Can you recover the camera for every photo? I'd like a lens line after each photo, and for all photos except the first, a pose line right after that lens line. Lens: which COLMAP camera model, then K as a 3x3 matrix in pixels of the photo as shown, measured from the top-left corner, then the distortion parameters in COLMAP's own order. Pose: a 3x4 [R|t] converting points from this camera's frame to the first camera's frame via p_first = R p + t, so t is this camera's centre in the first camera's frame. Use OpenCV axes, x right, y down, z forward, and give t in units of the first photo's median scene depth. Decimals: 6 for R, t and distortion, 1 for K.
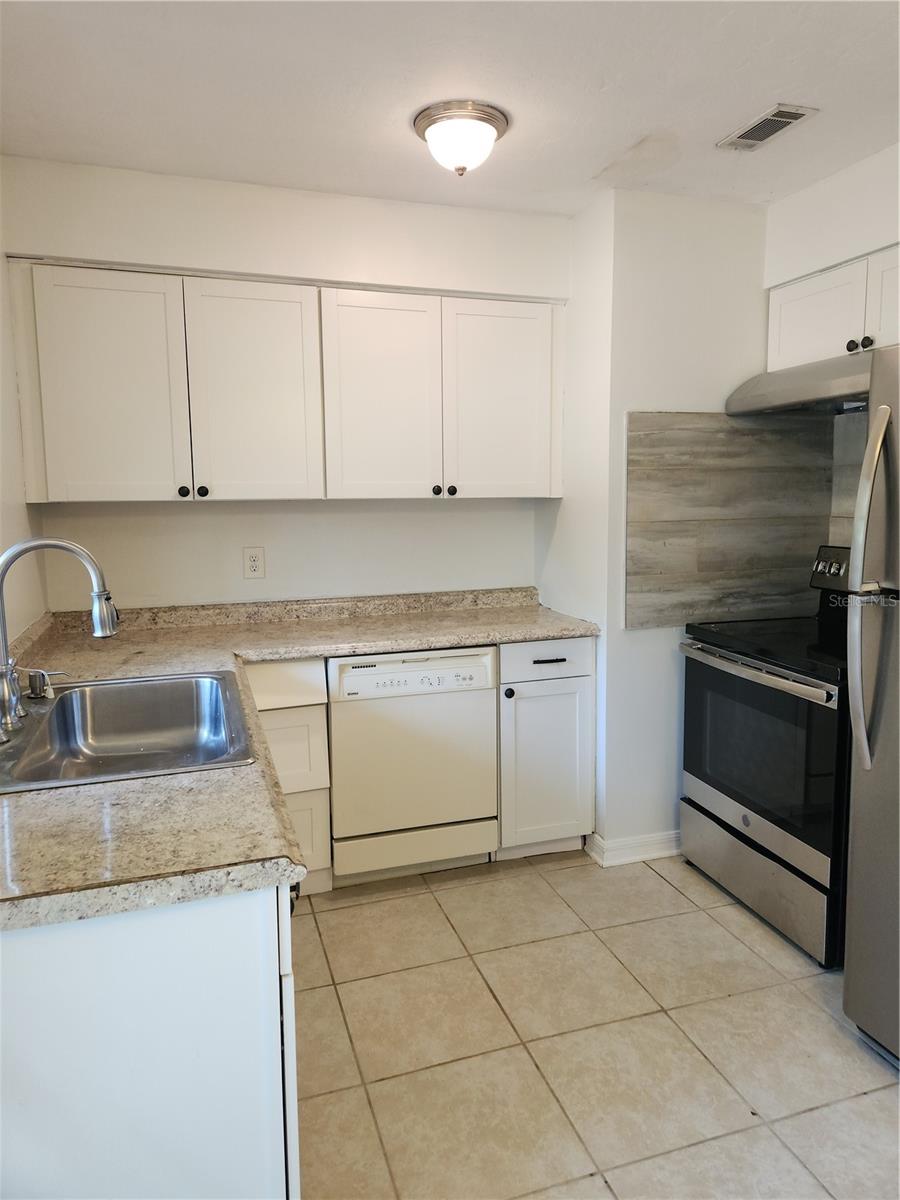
lens RADIAL K [[821.9, 0, 453.8], [0, 821.9, 589.1], [0, 0, 1]] dist [0.073459, -0.062522]
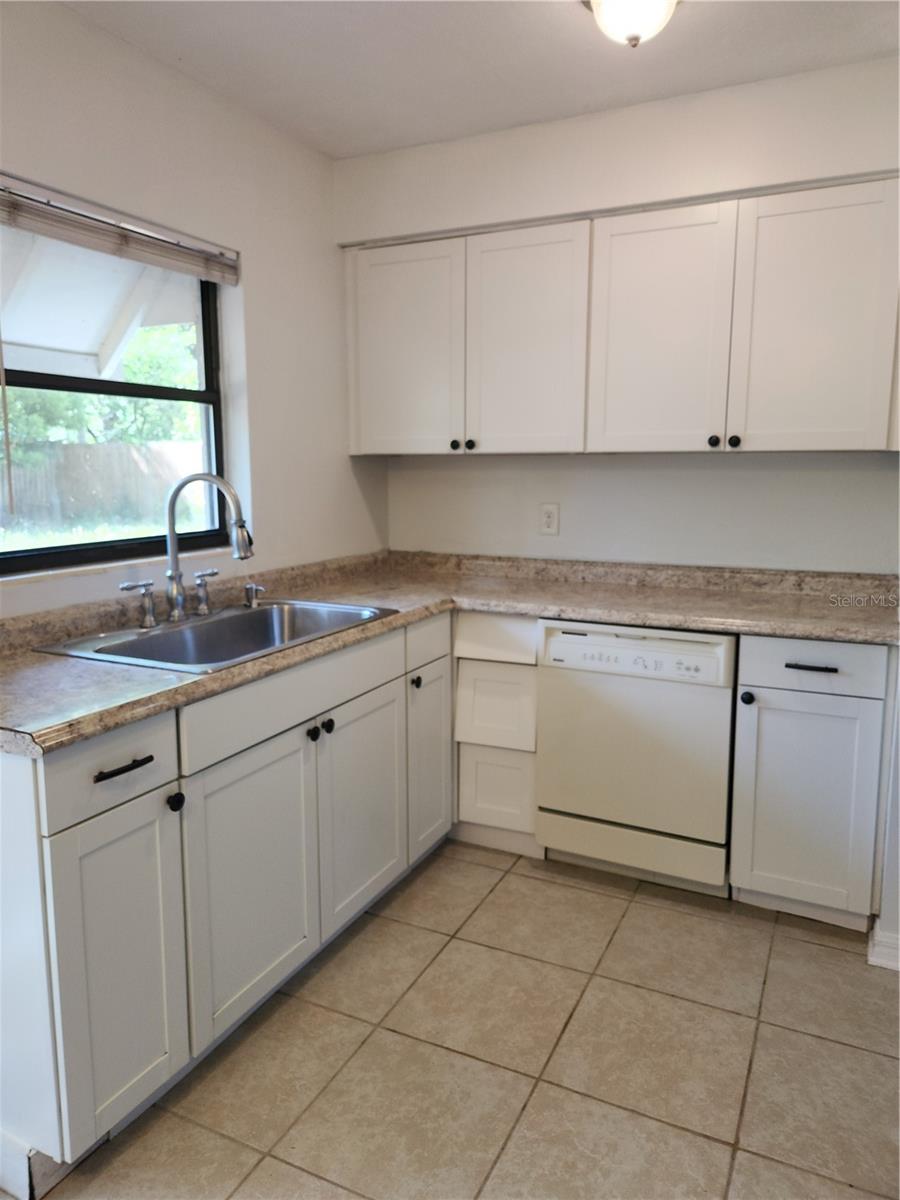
lens RADIAL K [[821.9, 0, 450.5], [0, 821.9, 593.4], [0, 0, 1]] dist [0.073459, -0.062522]
pose [[0.714026, 0.117745, -0.690147, 0.396263], [-0.092835, 0.992975, 0.073362, -0.005247], [0.693936, 0.011687, 0.719941, 0.222788]]
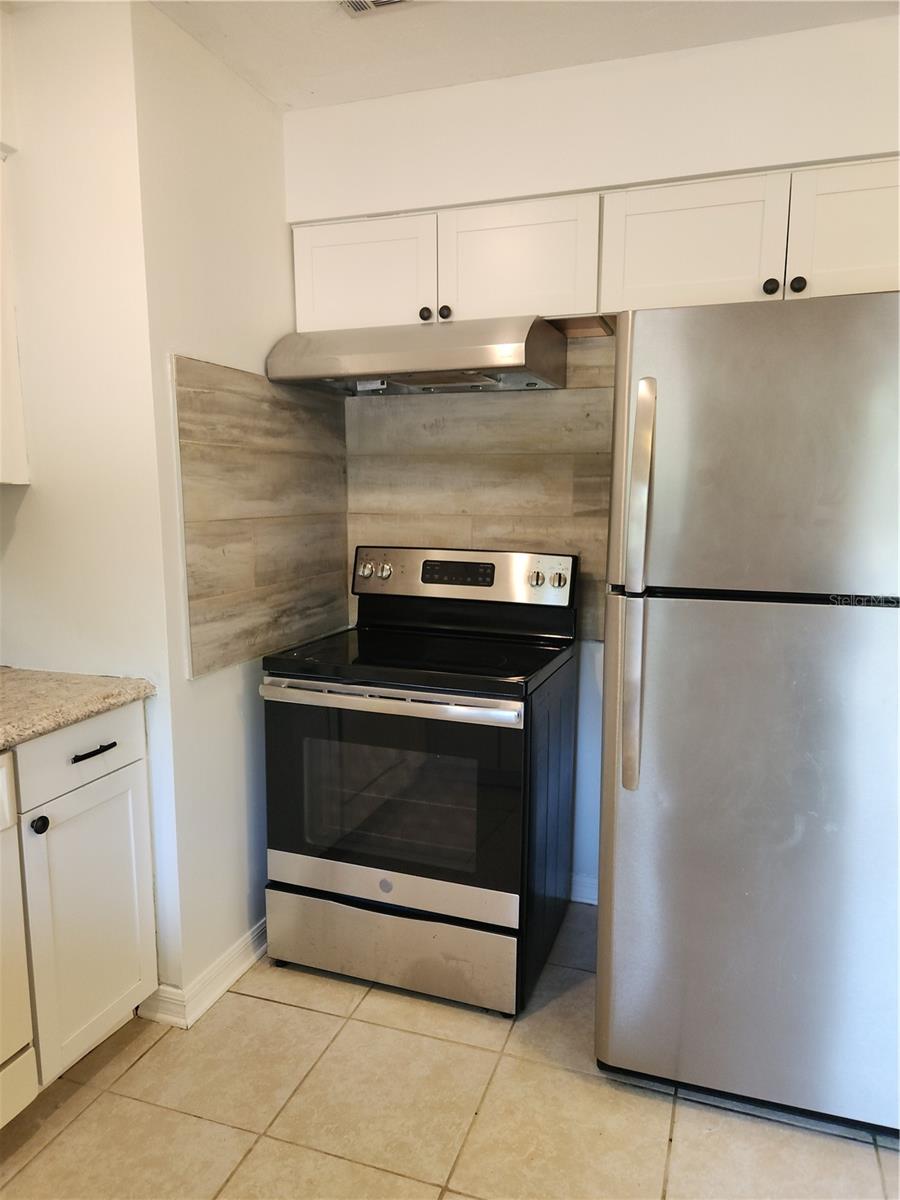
lens RADIAL K [[821.9, 0, 467.2], [0, 821.9, 620.7], [0, 0, 1]] dist [0.073459, -0.062522]
pose [[0.595724, -0.114575, 0.794975, -0.198518], [0.086830, 0.993159, 0.078071, -0.033256], [-0.798482, 0.022519, 0.601598, 0.403837]]
